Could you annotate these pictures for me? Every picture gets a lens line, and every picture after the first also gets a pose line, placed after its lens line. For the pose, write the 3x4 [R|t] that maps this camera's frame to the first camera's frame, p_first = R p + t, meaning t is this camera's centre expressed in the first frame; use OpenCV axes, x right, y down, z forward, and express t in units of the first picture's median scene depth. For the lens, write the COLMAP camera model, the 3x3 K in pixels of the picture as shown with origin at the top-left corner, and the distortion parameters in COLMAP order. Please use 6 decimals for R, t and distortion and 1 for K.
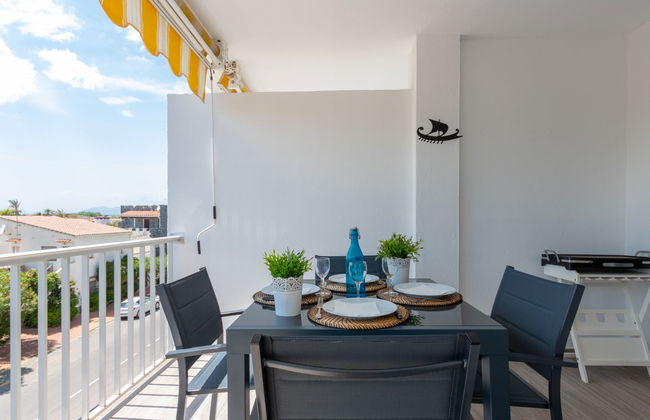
lens RADIAL K [[340.6, 0, 319.2], [0, 340.6, 218.8], [0, 0, 1]] dist [0.002264, 0.000713]
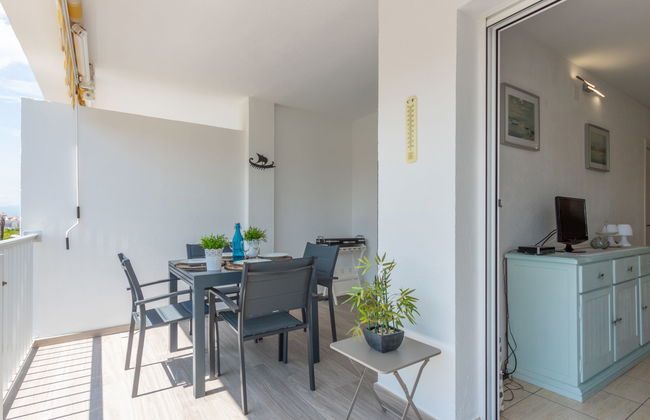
lens RADIAL K [[340.6, 0, 319.2], [0, 340.6, 218.8], [0, 0, 1]] dist [0.002264, 0.000713]
pose [[0.804230, 0.000817, 0.594317, -0.378436], [0.001290, 0.999994, -0.003119, 0.007244], [-0.594316, 0.003275, 0.804225, -0.417120]]
